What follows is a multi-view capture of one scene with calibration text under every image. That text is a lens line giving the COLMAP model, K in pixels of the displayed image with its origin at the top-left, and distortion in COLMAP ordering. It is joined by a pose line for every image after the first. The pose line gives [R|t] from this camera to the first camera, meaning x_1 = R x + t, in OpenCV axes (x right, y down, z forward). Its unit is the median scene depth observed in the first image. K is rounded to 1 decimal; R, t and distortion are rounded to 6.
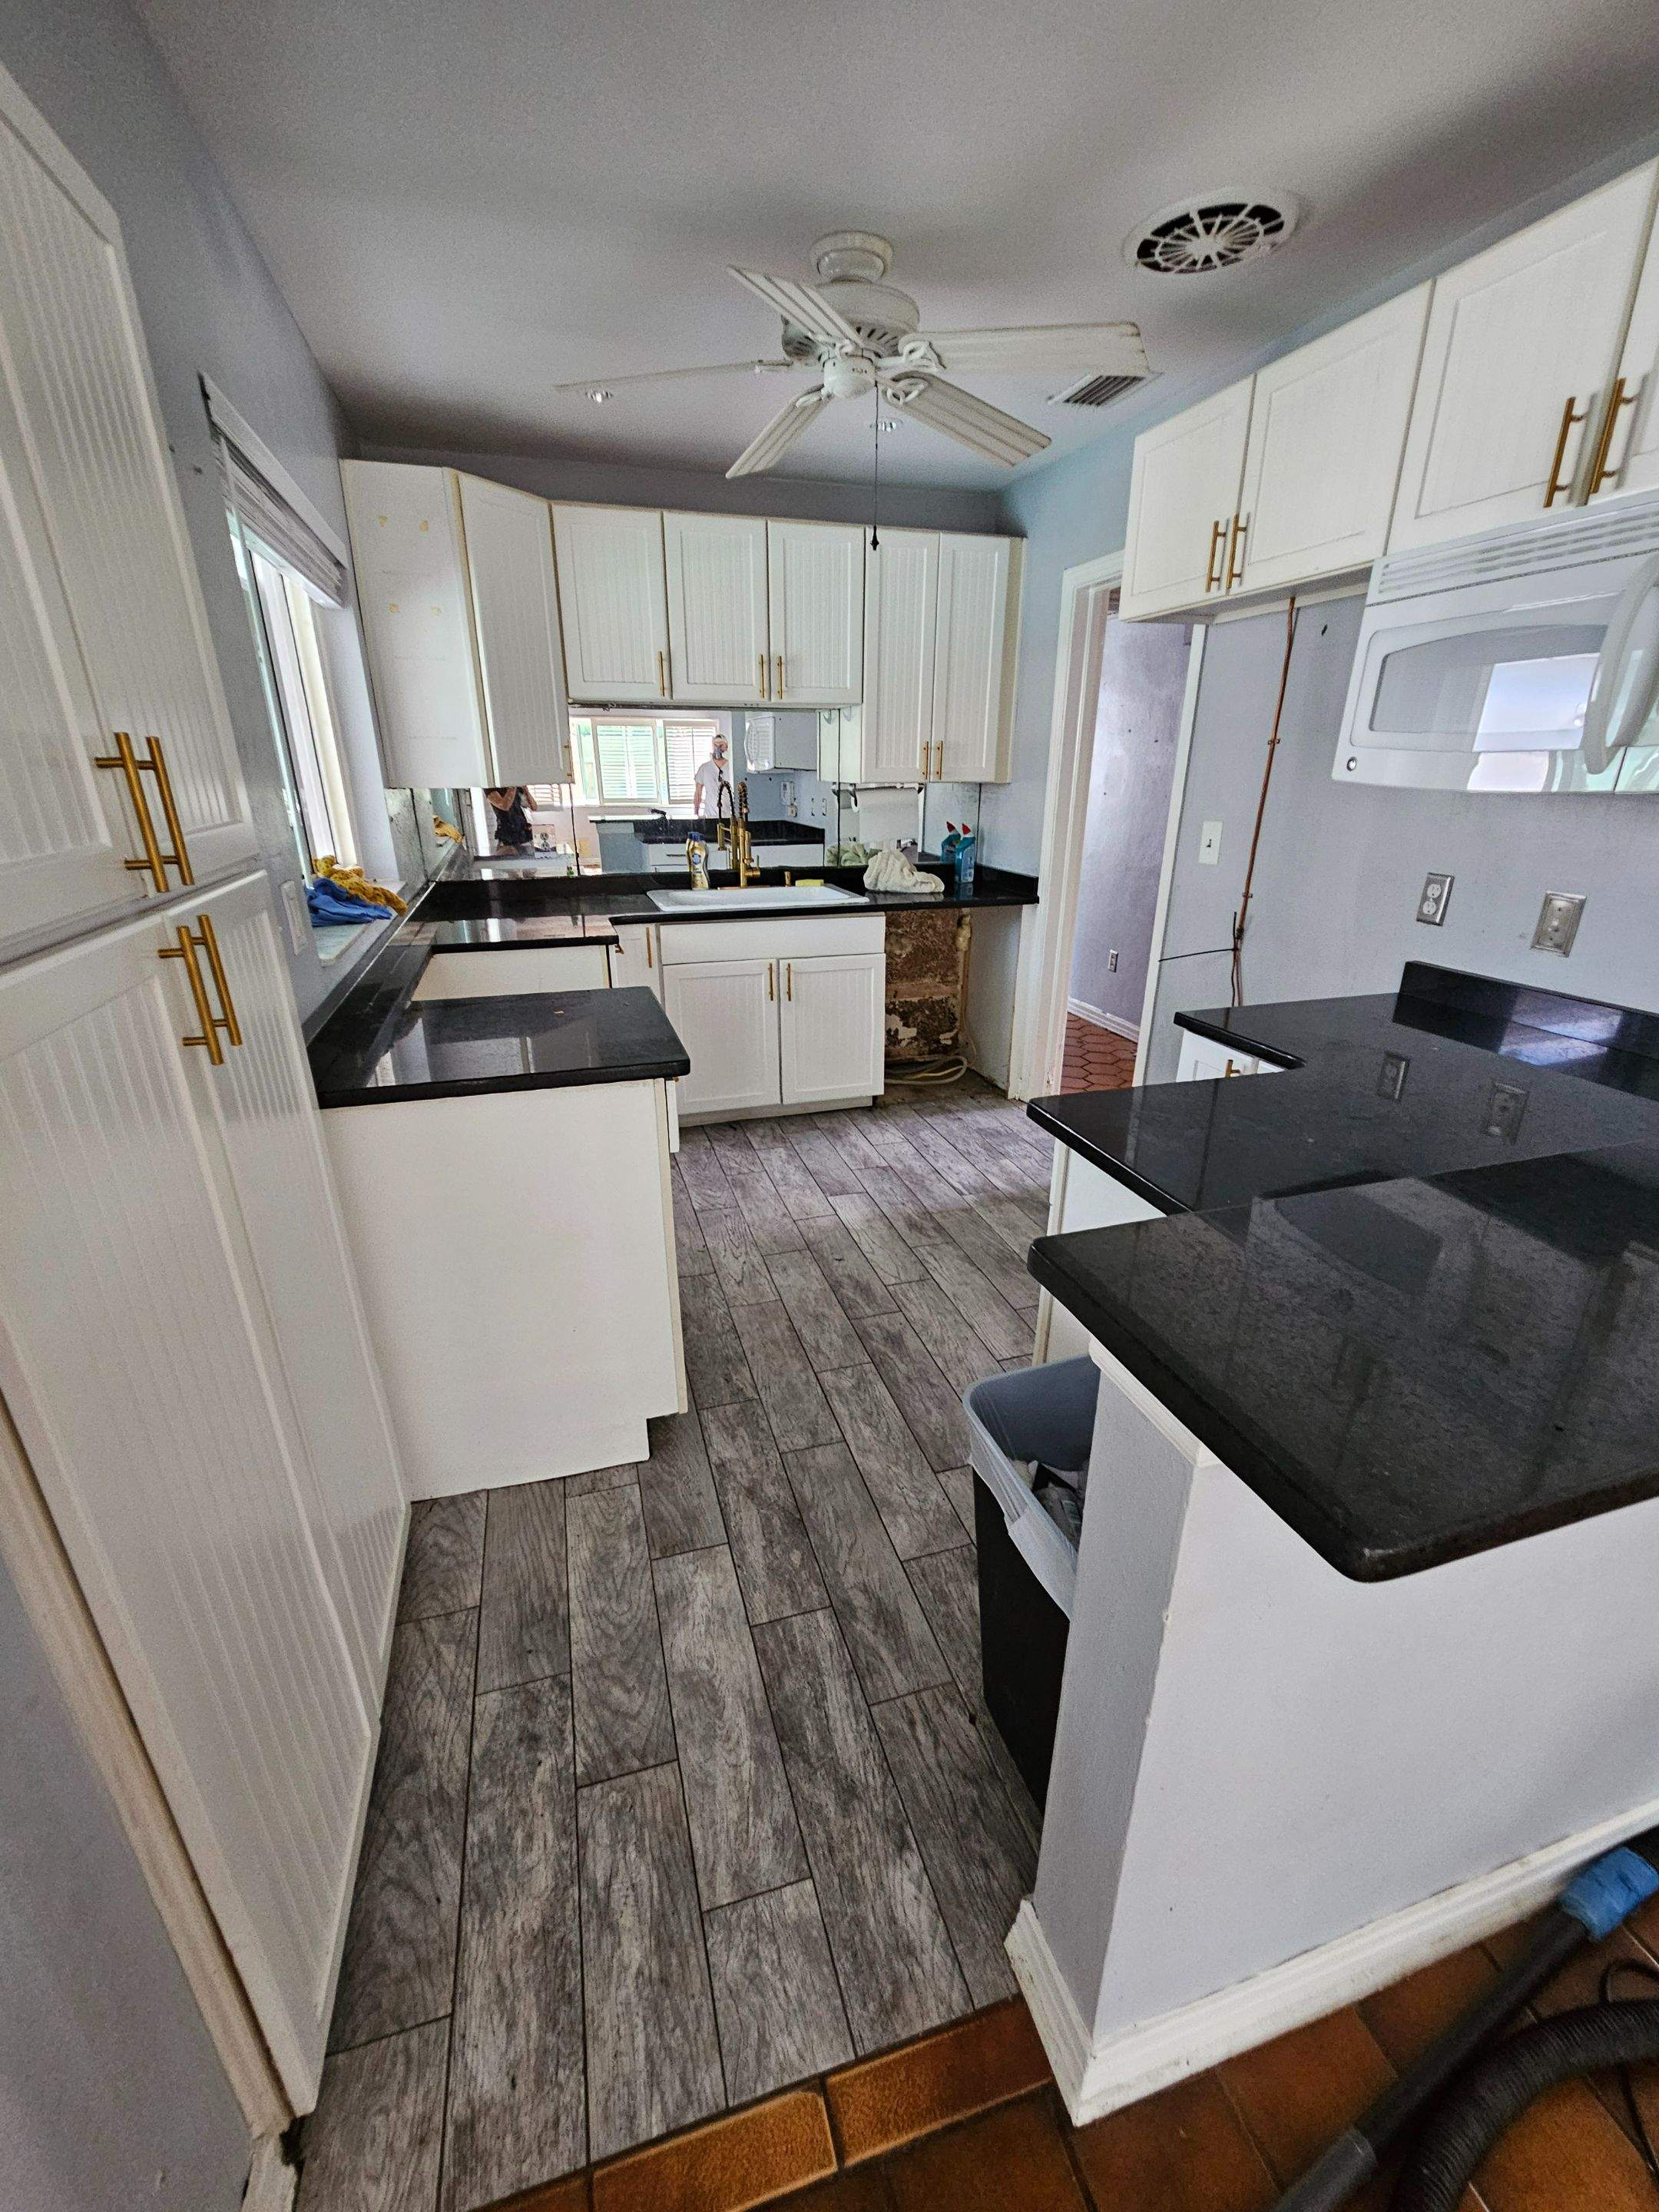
lens RADIAL K [[907.7, 0, 824.3], [0, 907.7, 1115.8], [0, 0, 1]] dist [0.001357, 0.000685]
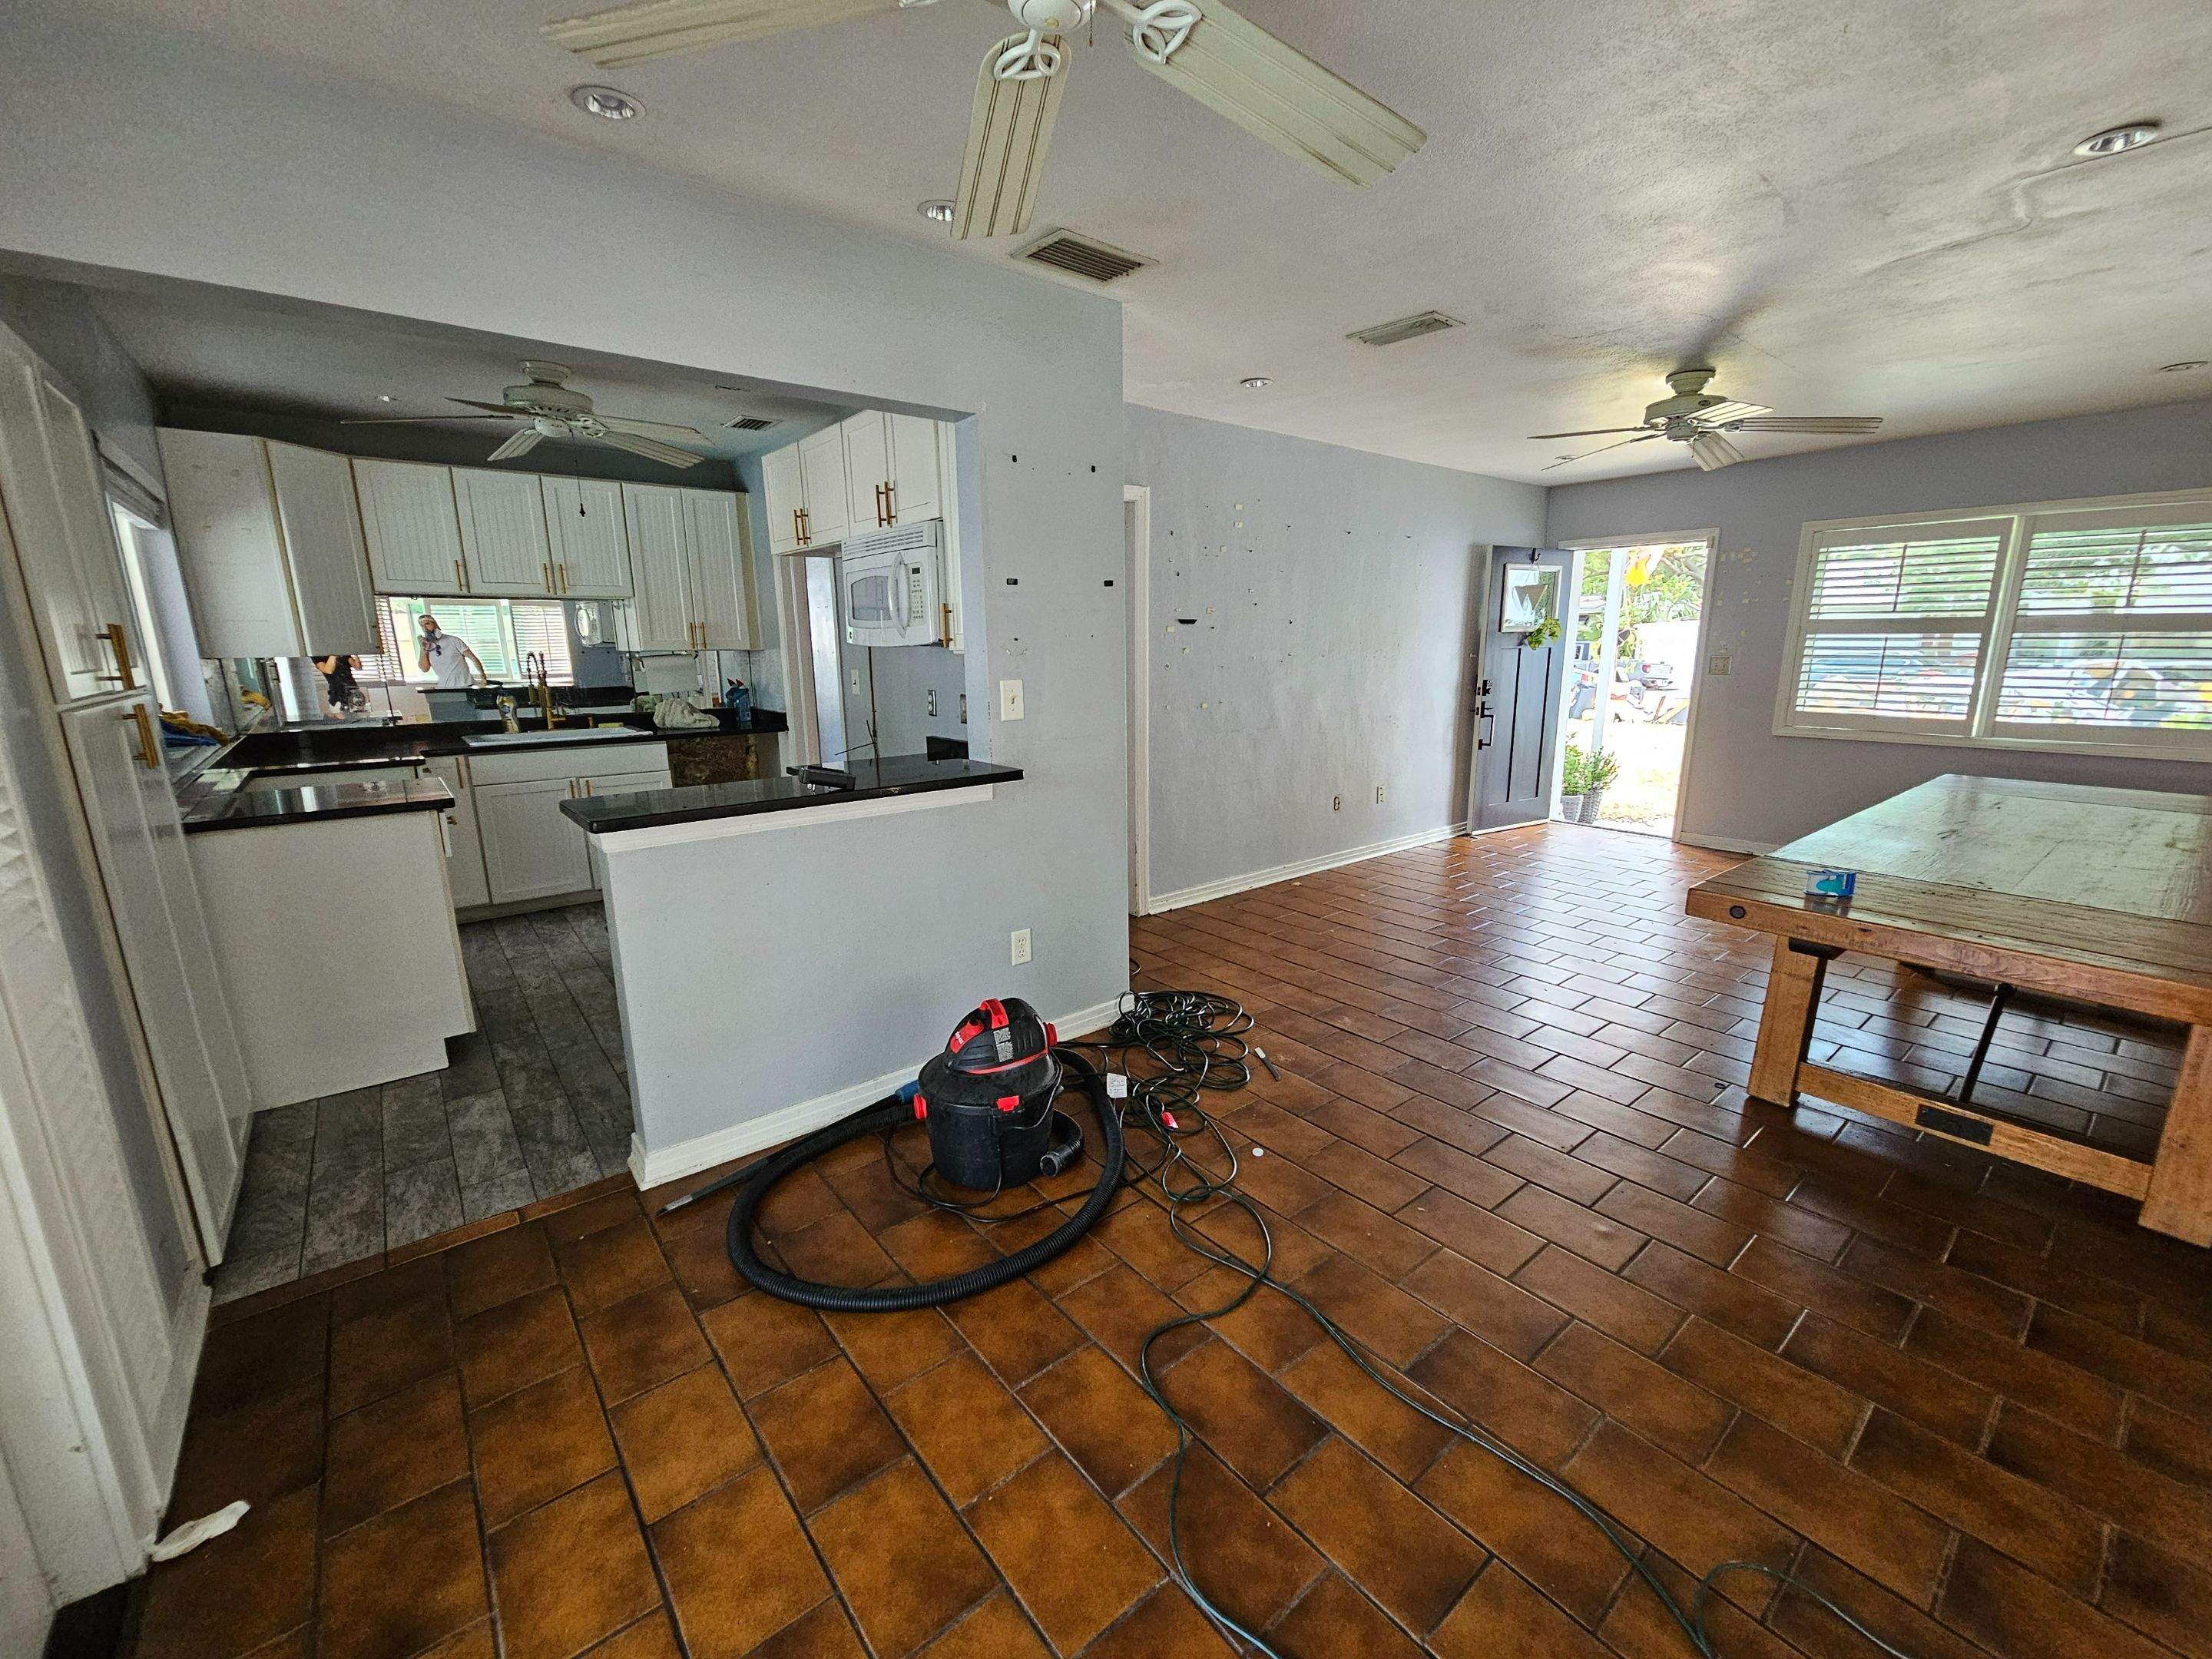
lens RADIAL K [[907.7, 0, 1115.6], [0, 907.7, 840.5], [0, 0, 1]] dist [0.001357, 0.000685]
pose [[0.924183, -0.089993, 0.371196, 0.227895], [0.145302, 0.981614, -0.123782, 0.256975], [-0.353231, 0.168333, 0.920267, -0.639208]]
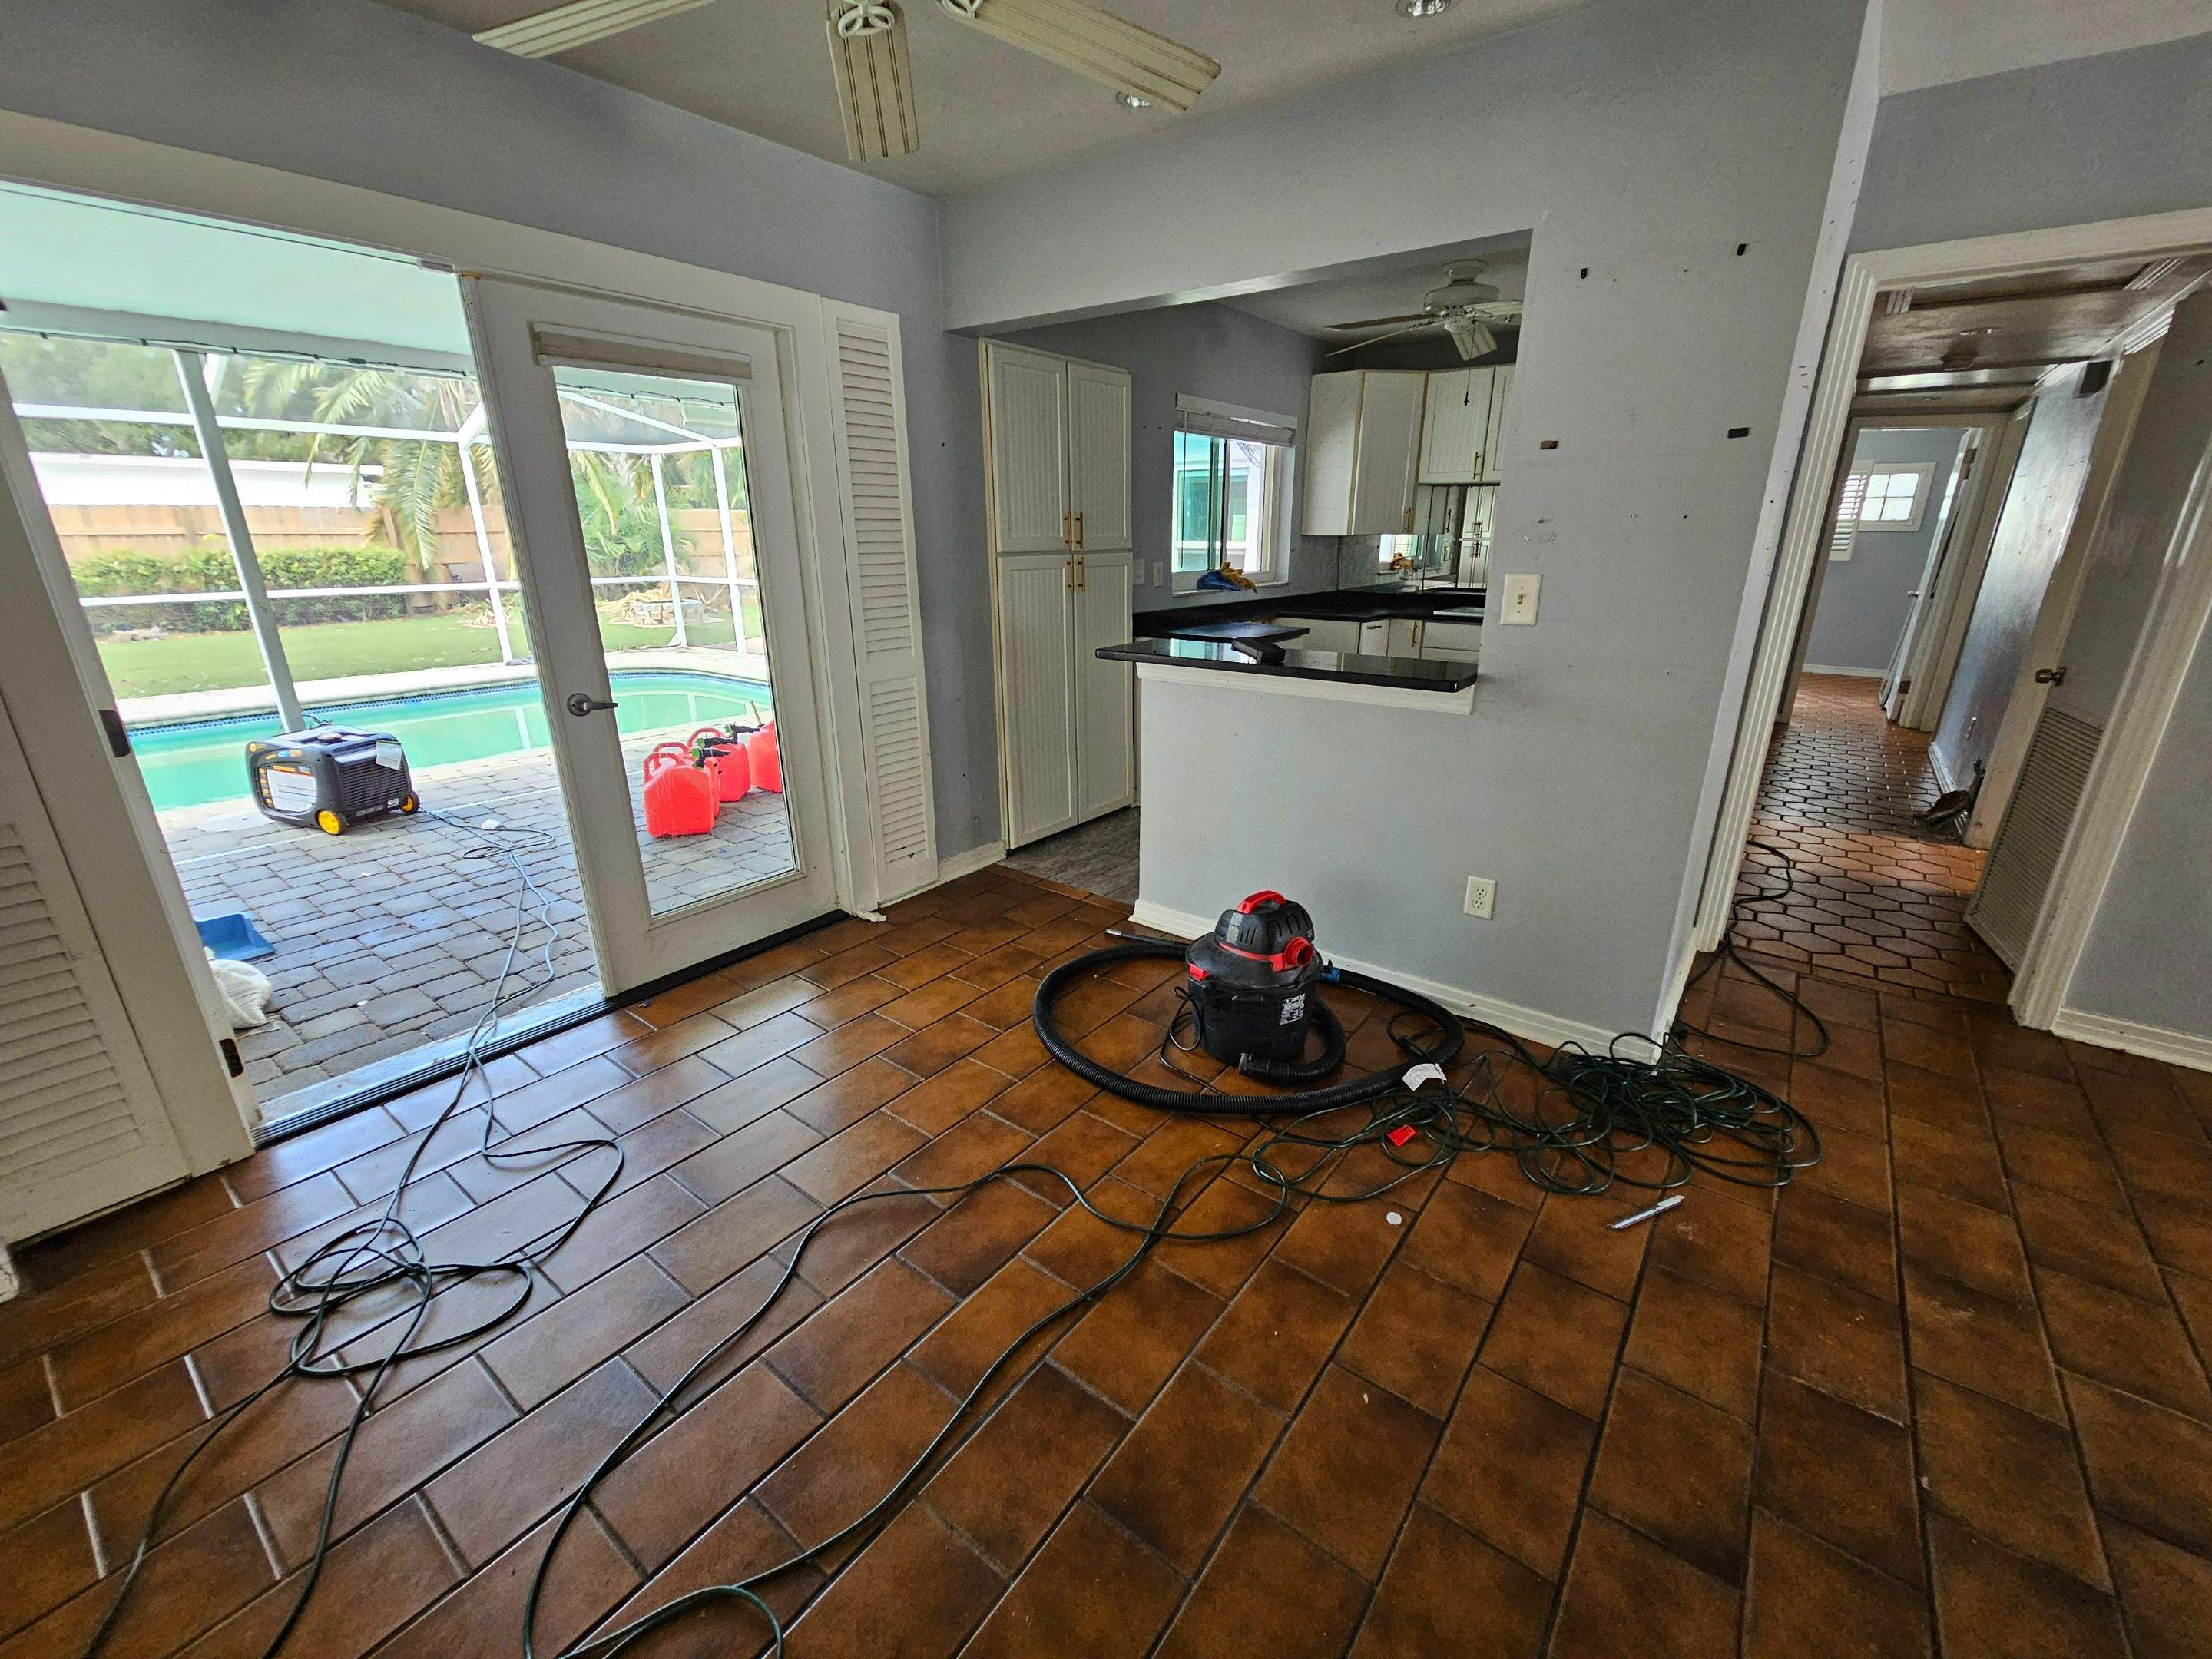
lens RADIAL K [[907.7, 0, 1110.2], [0, 907.7, 833.8], [0, 0, 1]] dist [0.001357, 0.000685]
pose [[0.588179, 0.258138, -0.766427, 0.999817], [-0.293472, 0.951220, 0.095159, 0.190809], [0.753604, 0.168954, 0.635244, -0.449102]]
